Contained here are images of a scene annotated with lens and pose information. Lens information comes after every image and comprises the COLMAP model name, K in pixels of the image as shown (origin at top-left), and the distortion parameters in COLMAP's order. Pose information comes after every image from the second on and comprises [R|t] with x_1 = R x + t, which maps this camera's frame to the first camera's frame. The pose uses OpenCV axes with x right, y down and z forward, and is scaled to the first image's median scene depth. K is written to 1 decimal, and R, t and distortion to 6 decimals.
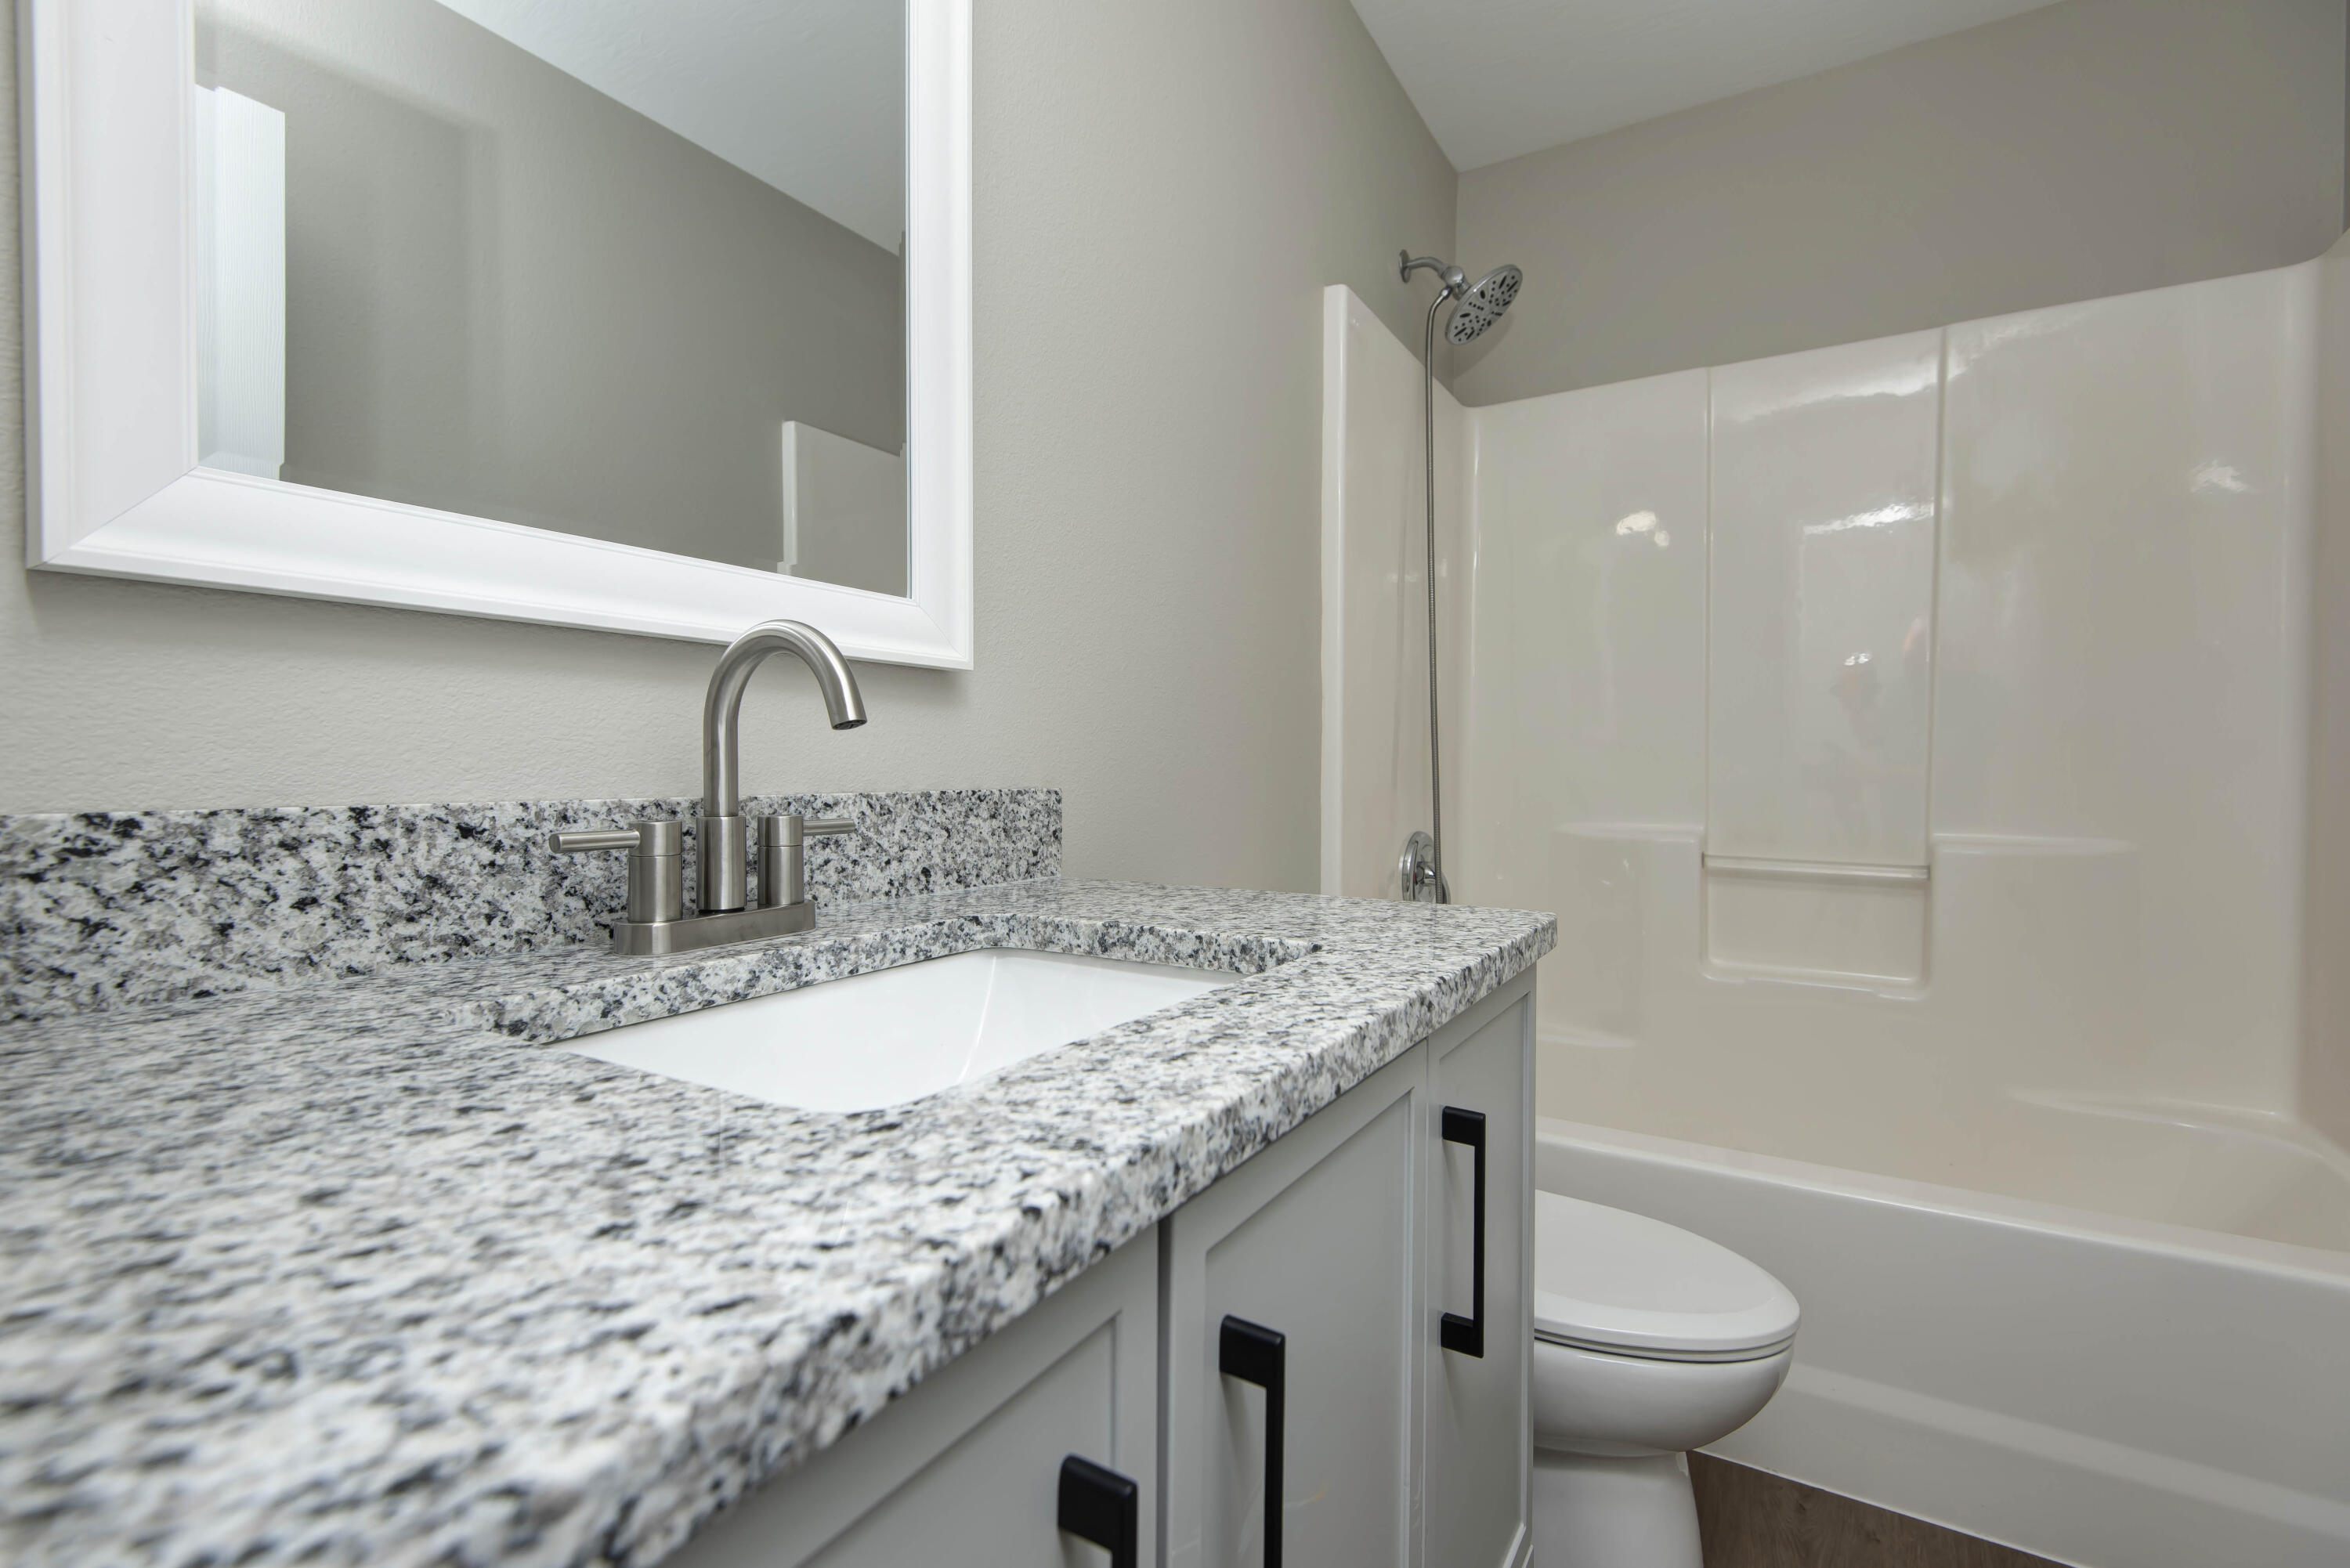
lens RADIAL K [[1084.8, 0, 1151.6], [0, 1084.8, 781.7], [0, 0, 1]] dist [0.000263, 0.000191]
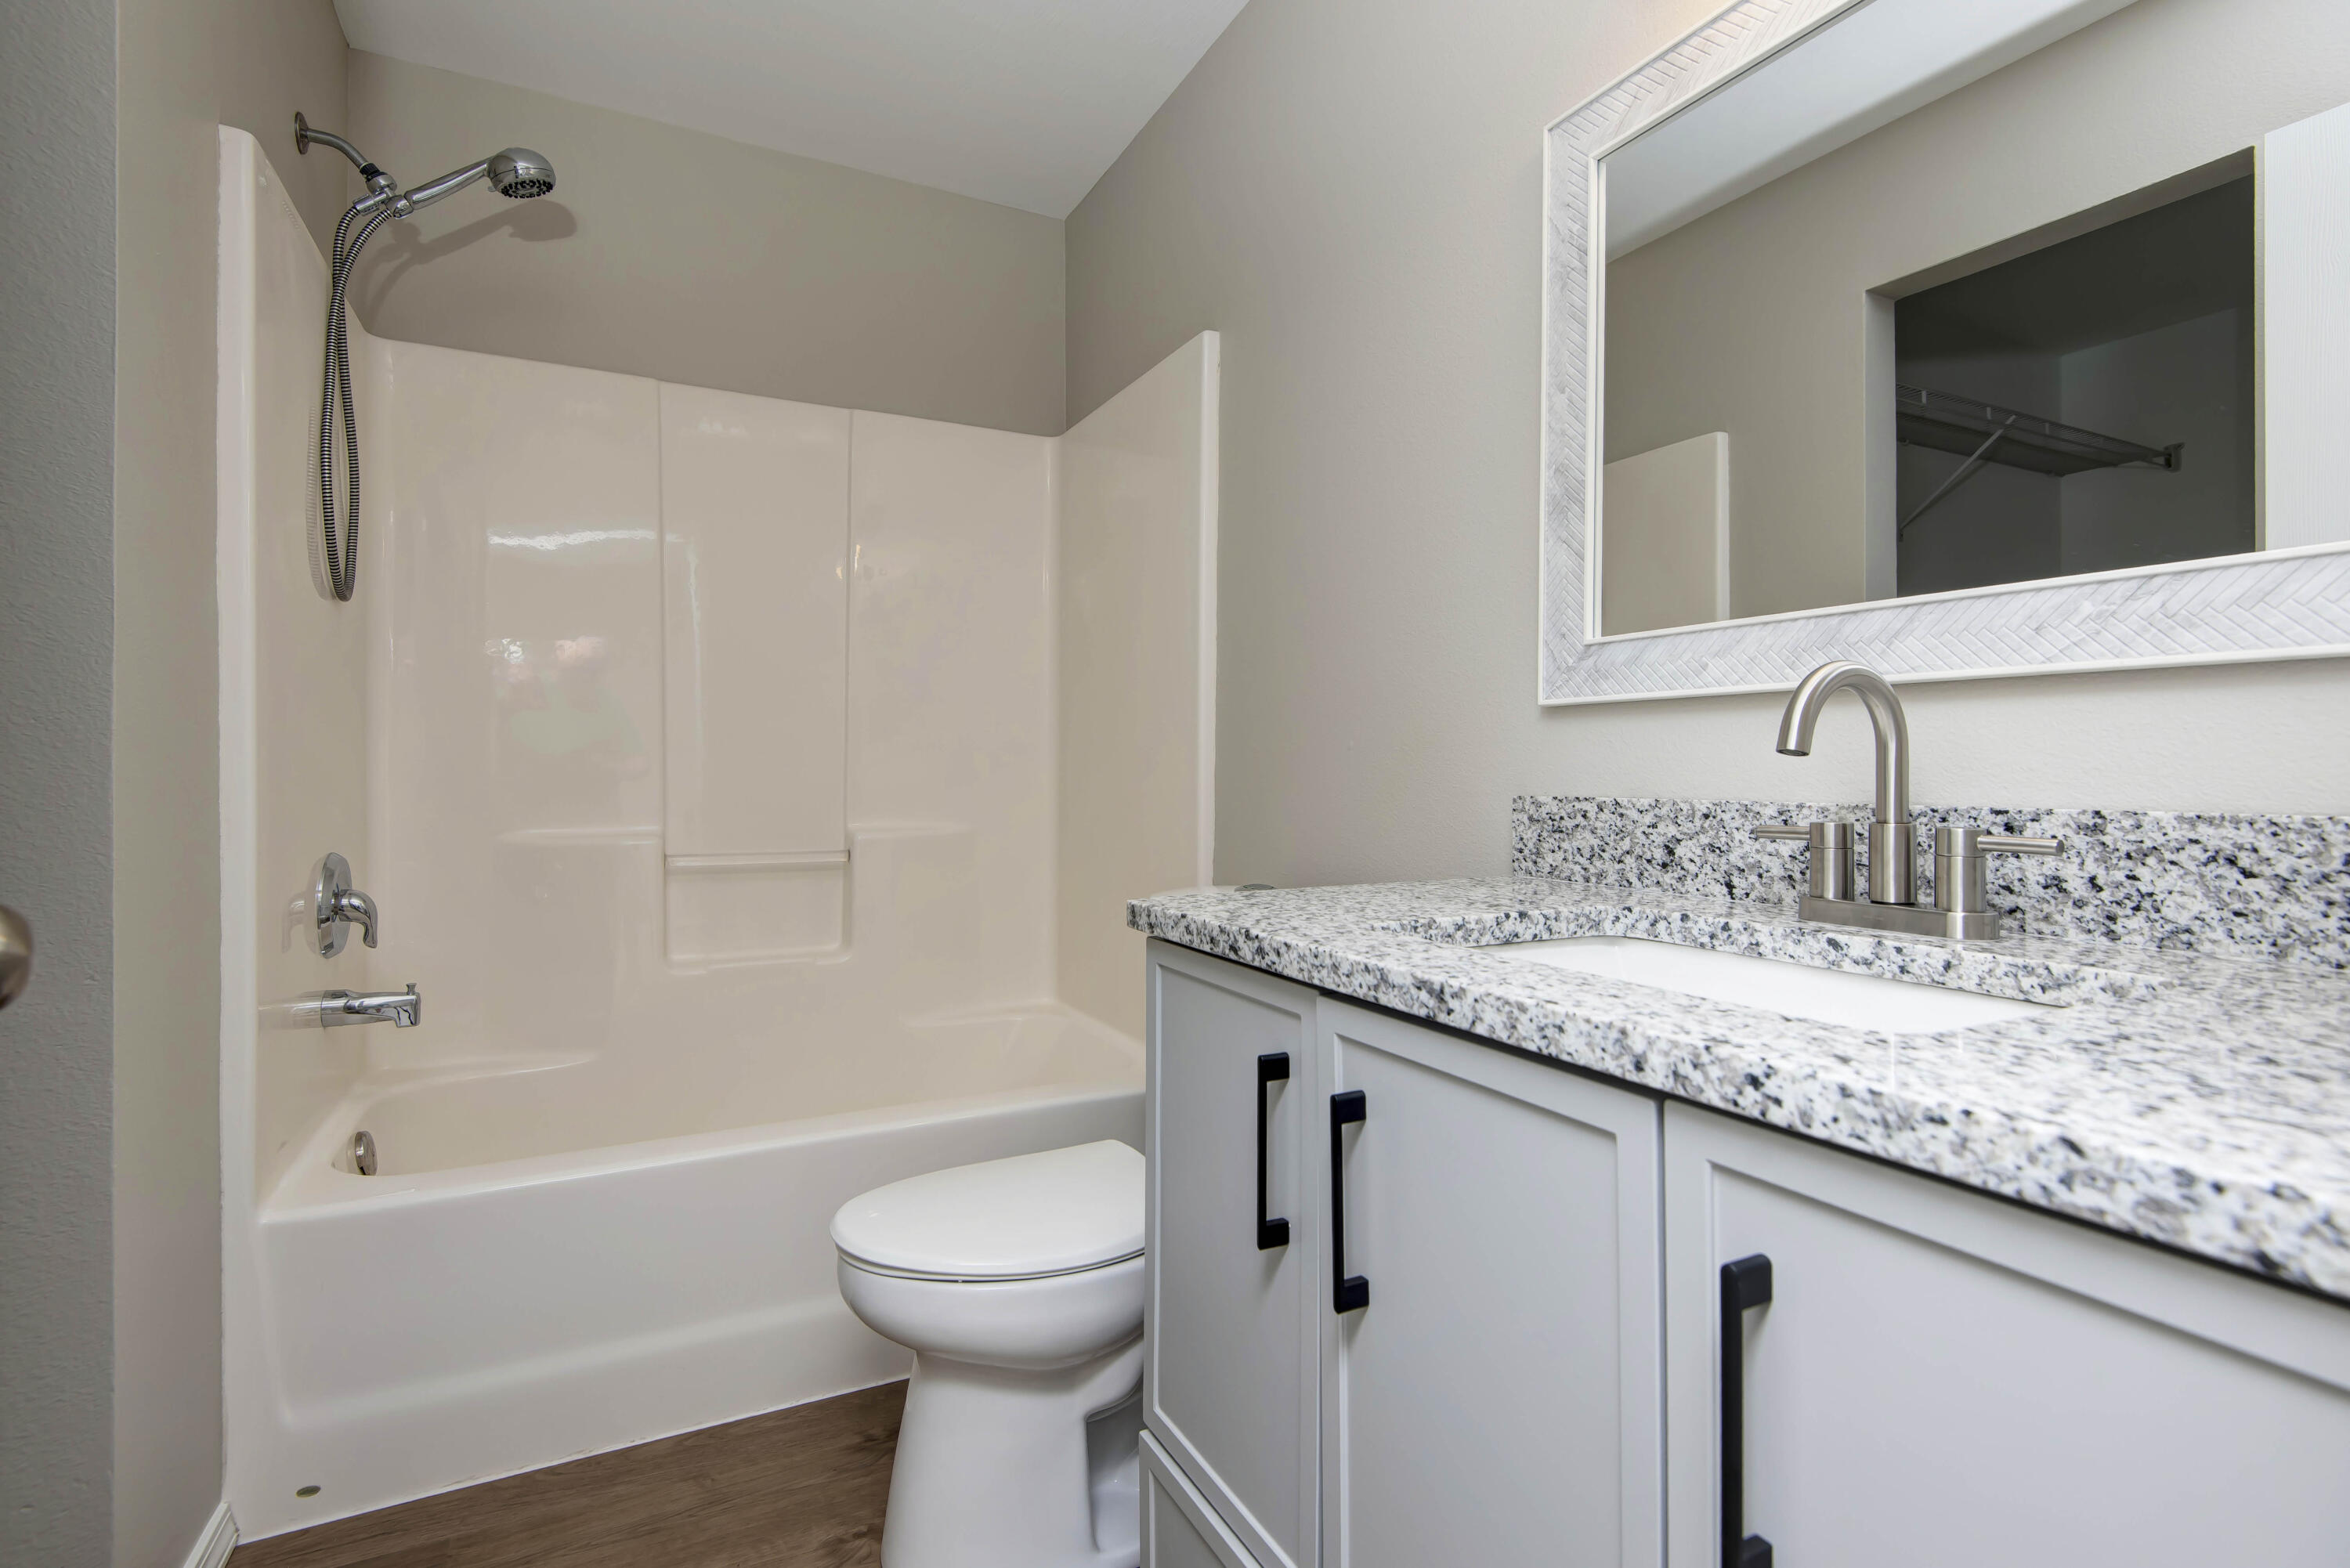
lens RADIAL K [[1084.8, 0, 1151.6], [0, 1084.8, 781.7], [0, 0, 1]] dist [0.000263, 0.000191]
pose [[0.528470, -0.013935, 0.848838, -0.128993], [0.015049, 0.999862, 0.007045, -0.002473], [-0.848819, 0.009051, 0.528606, 0.074578]]
